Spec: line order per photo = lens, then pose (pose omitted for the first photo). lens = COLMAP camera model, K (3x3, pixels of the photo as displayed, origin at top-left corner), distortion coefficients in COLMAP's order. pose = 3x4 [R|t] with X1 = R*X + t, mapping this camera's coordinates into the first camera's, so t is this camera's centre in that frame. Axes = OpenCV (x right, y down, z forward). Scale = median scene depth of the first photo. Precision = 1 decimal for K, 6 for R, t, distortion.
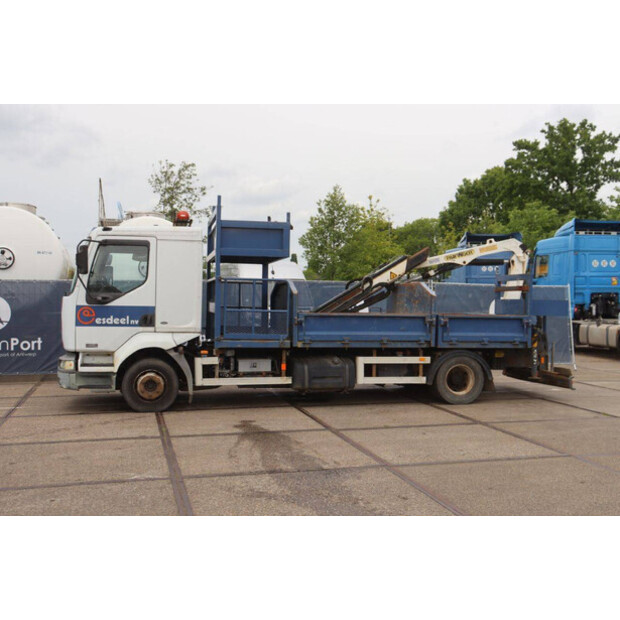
lens RADIAL K [[725.9, 0, 310.0], [0, 725.9, 310.0], [0, 0, 1]] dist [0.004497, -0.002595]
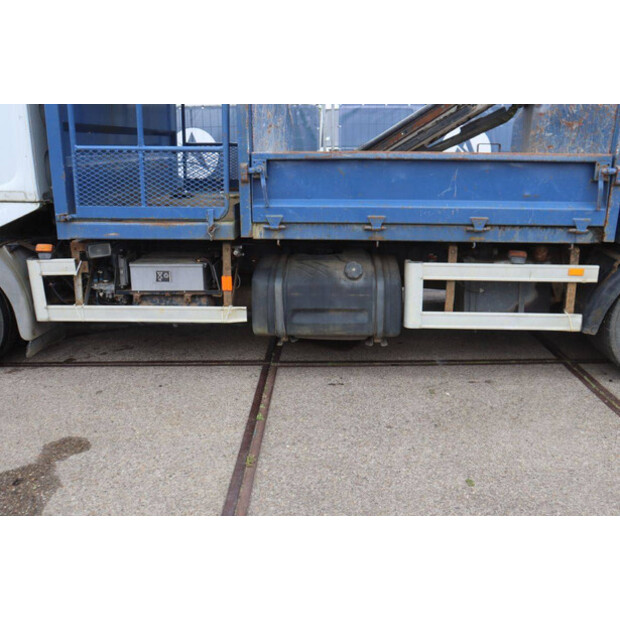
lens RADIAL K [[600.3, 0, 318.6], [0, 600.3, 308.8], [0, 0, 1]] dist [-0.063861, 0.018012]
pose [[0.967842, 0.053872, -0.245722, 0.100614], [0.009002, 0.968757, 0.247850, 0.006221], [0.251397, -0.242092, 0.937119, 0.667214]]
